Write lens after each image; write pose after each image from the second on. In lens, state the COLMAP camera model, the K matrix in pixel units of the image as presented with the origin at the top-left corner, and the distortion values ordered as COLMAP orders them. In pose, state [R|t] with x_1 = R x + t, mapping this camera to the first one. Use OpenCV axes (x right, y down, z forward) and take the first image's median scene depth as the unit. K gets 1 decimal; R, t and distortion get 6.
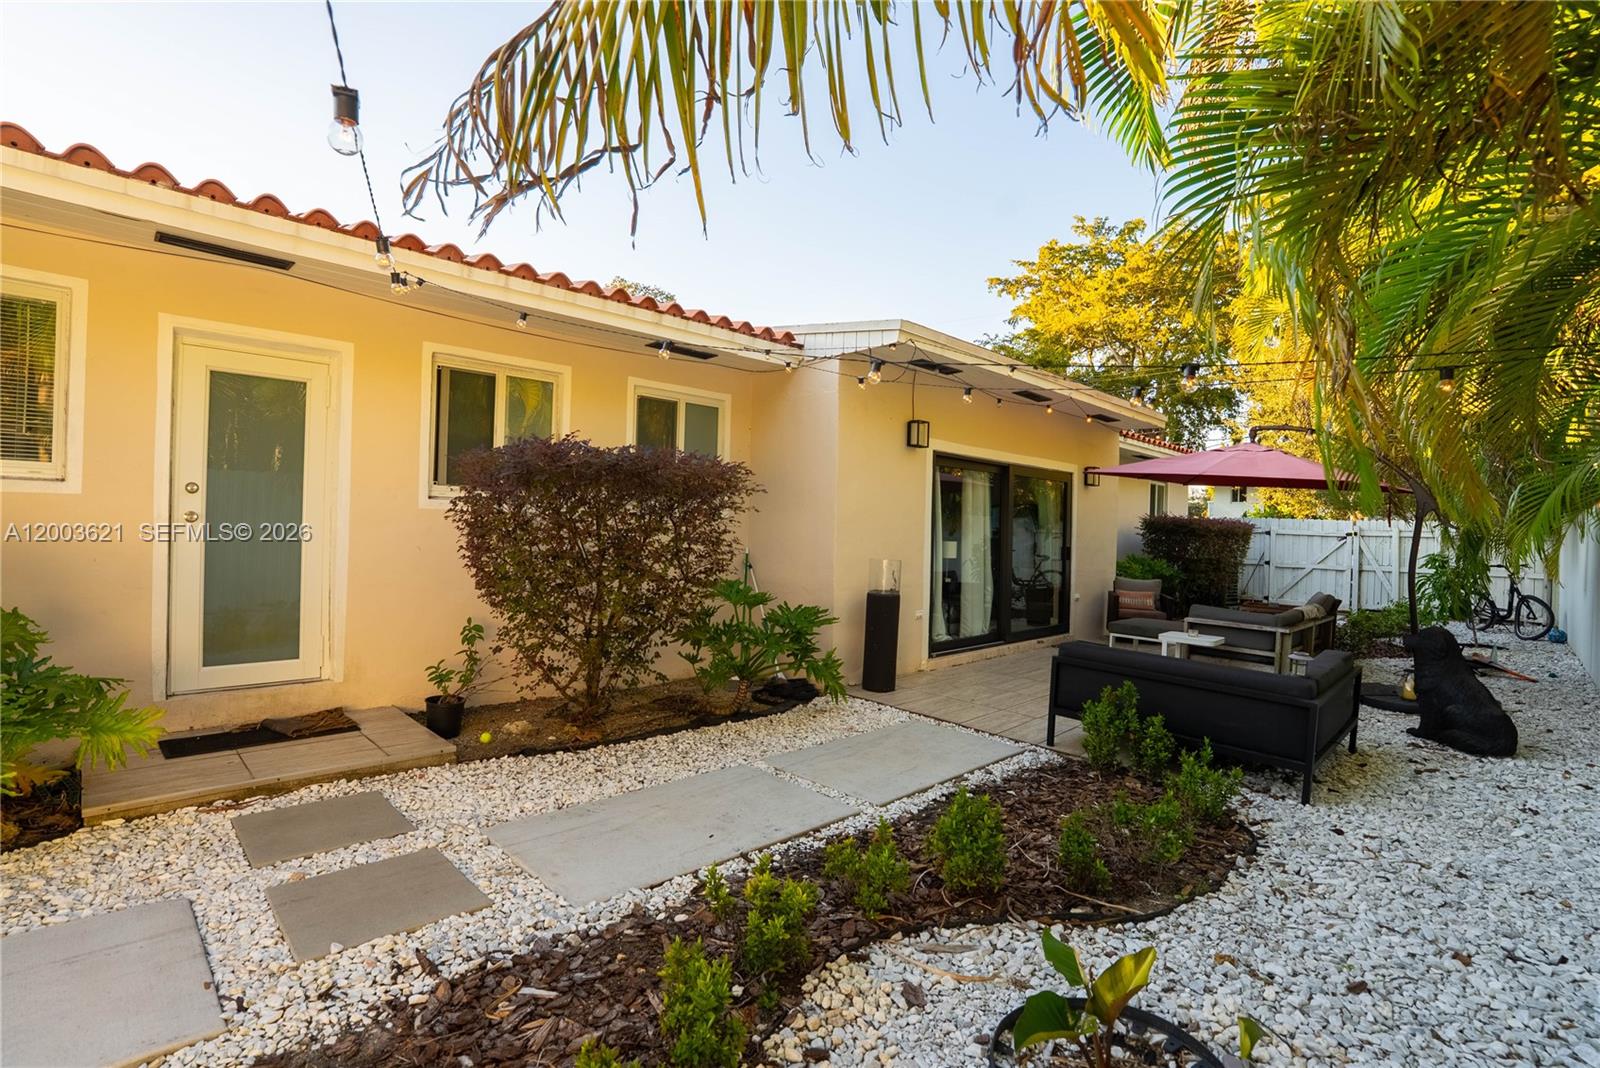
lens RADIAL K [[761.0, 0, 794.8], [0, 761.0, 529.5], [0, 0, 1]] dist [-0.068025, 0.023732]
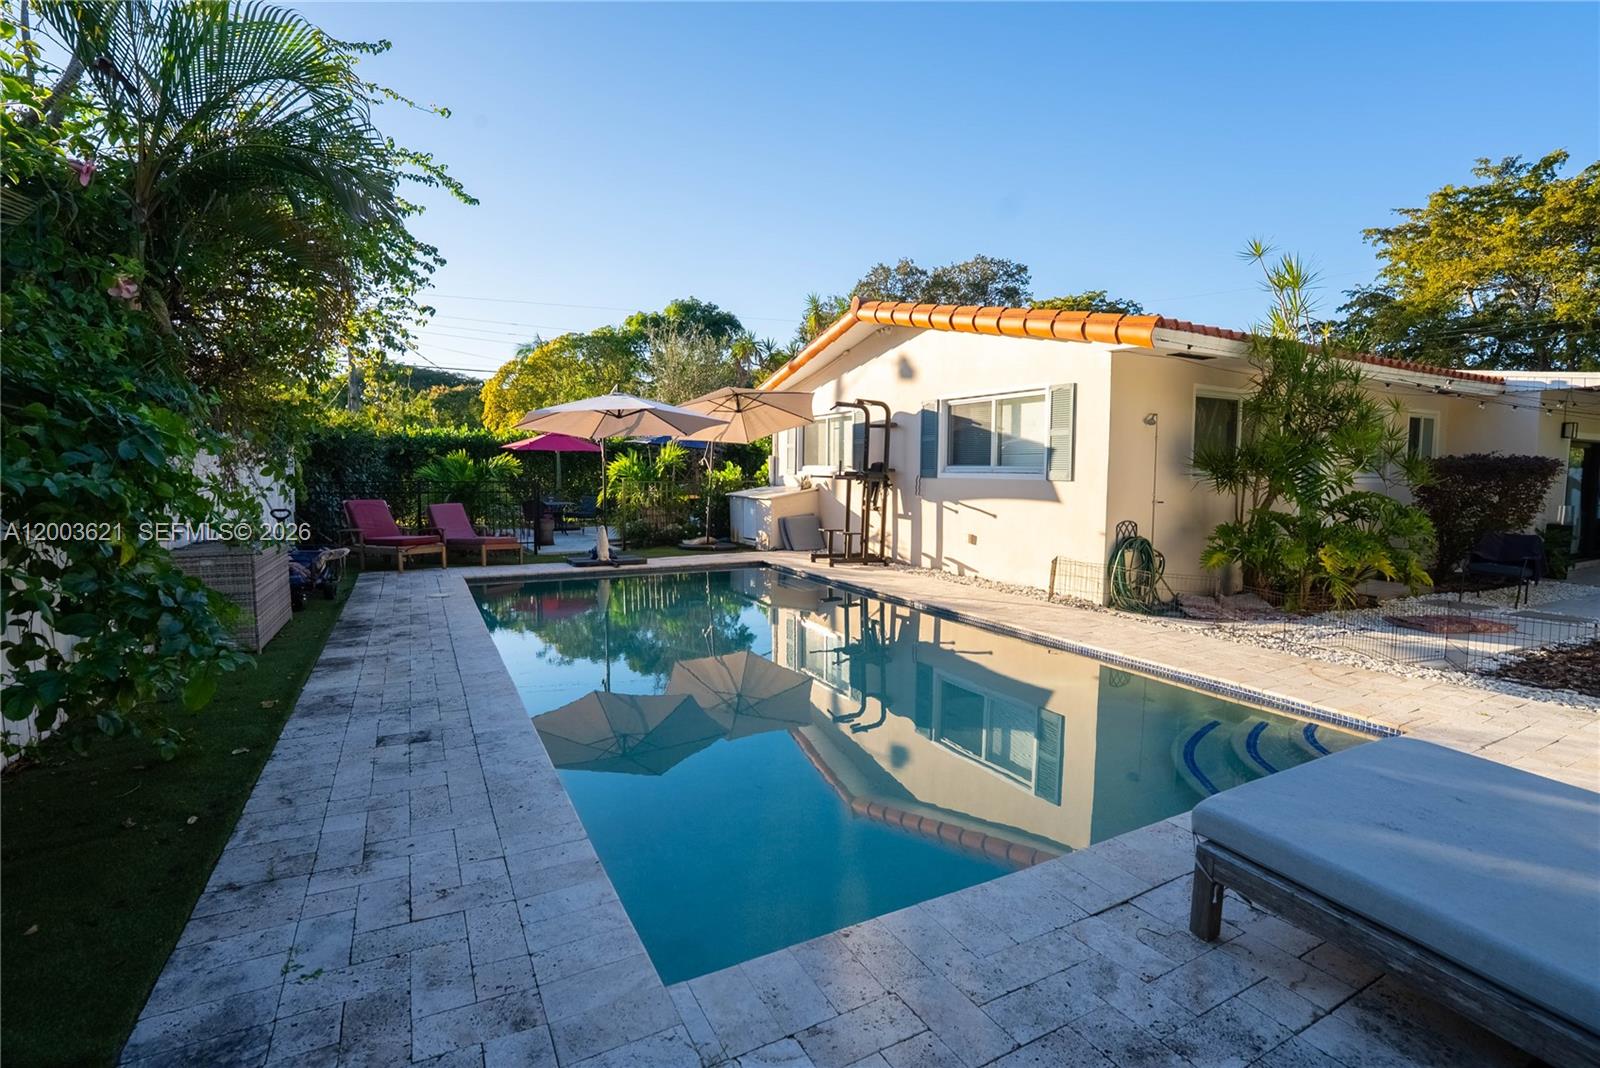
lens RADIAL K [[761.0, 0, 783.3], [0, 761.0, 529.9], [0, 0, 1]] dist [-0.068025, 0.023732]
pose [[0.955506, 0.000615, -0.294970, -1.261178], [0.020282, 0.997494, 0.067778, -0.062680], [0.294273, -0.070745, 0.953100, -1.283076]]
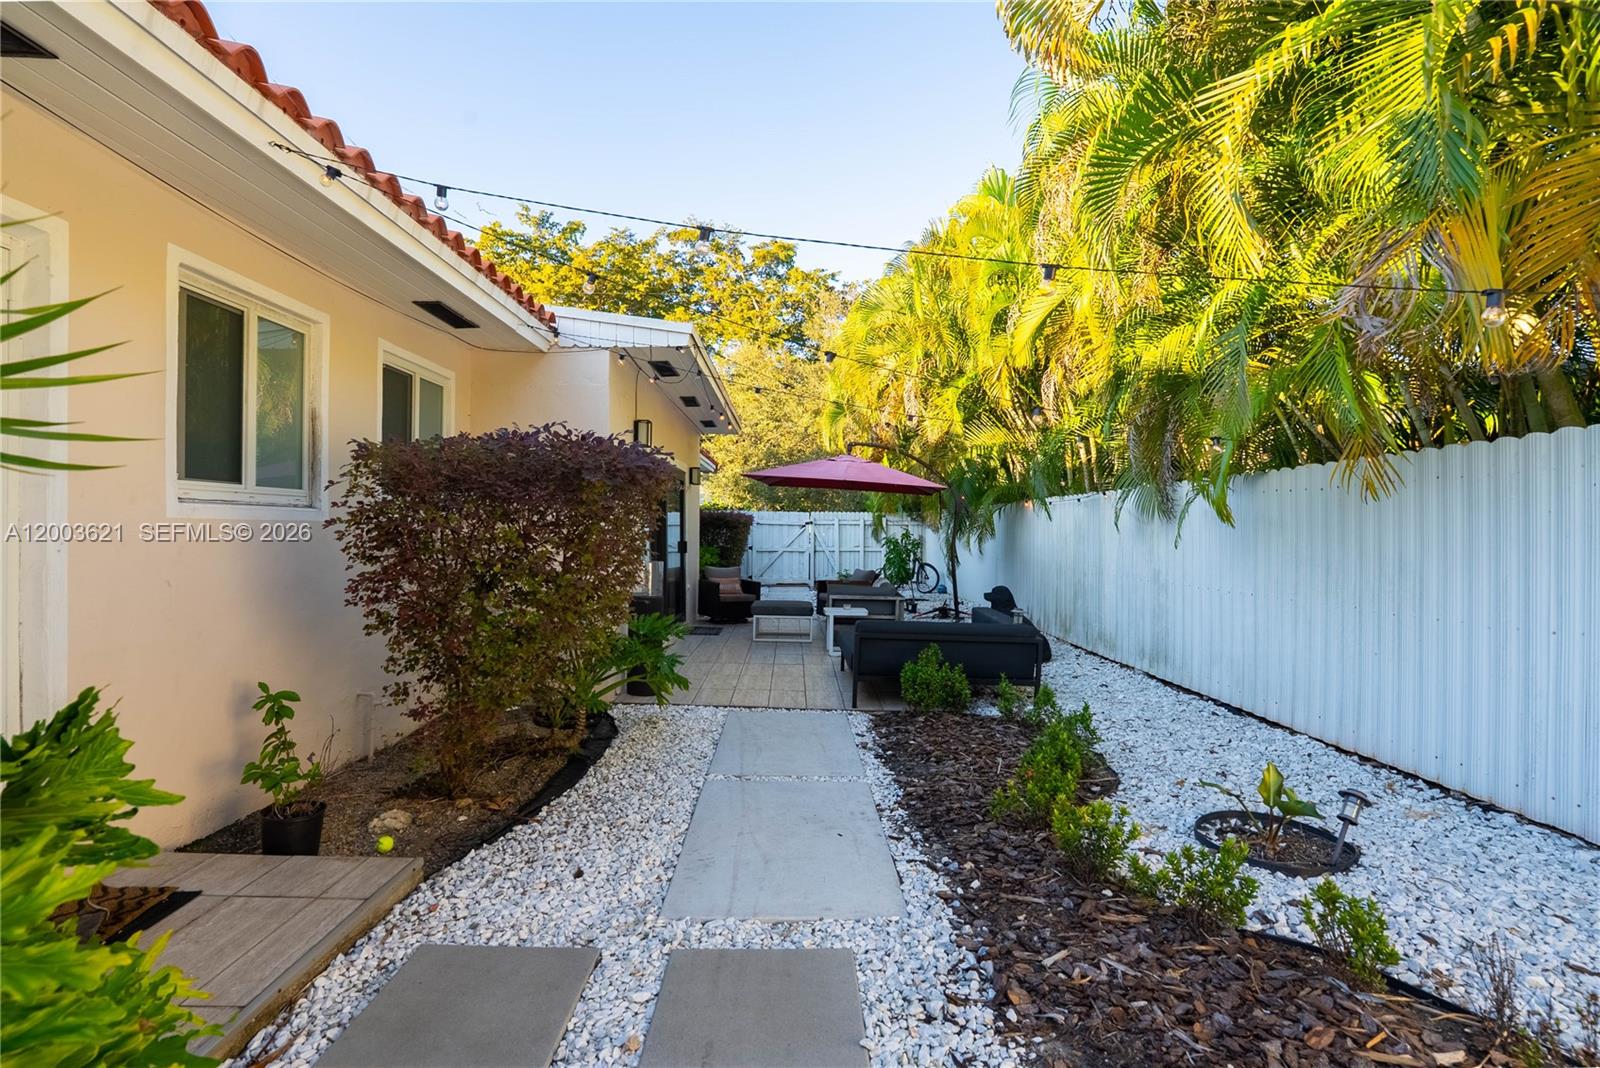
lens RADIAL K [[761.0, 0, 821.9], [0, 761.0, 553.4], [0, 0, 1]] dist [-0.068025, 0.023732]
pose [[0.680446, -0.046909, 0.731295, -0.513195], [0.014050, 0.998601, 0.050982, -0.020801], [-0.732663, -0.024416, 0.680153, 0.185763]]
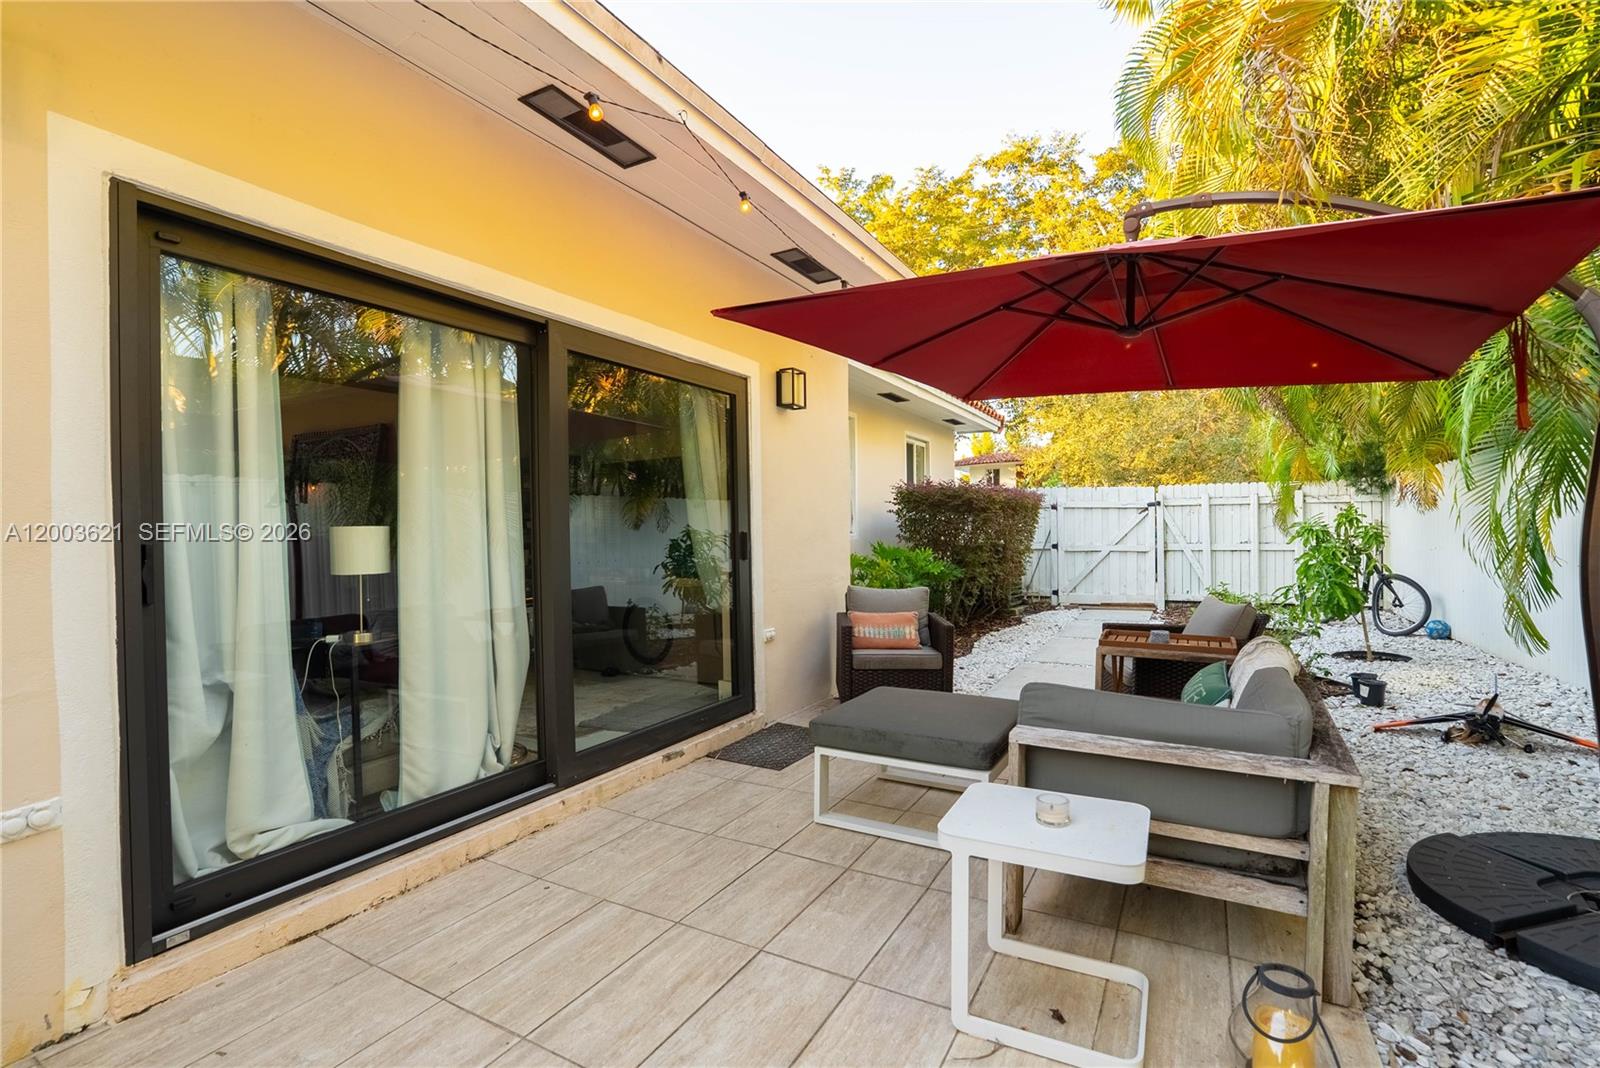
lens RADIAL K [[761.0, 0, 800.9], [0, 761.0, 528.6], [0, 0, 1]] dist [-0.068025, 0.023732]
pose [[0.955307, -0.039980, 0.292898, 0.428713], [0.040462, 0.999171, 0.004413, 0.033802], [-0.292832, 0.007635, 0.956133, 0.890138]]
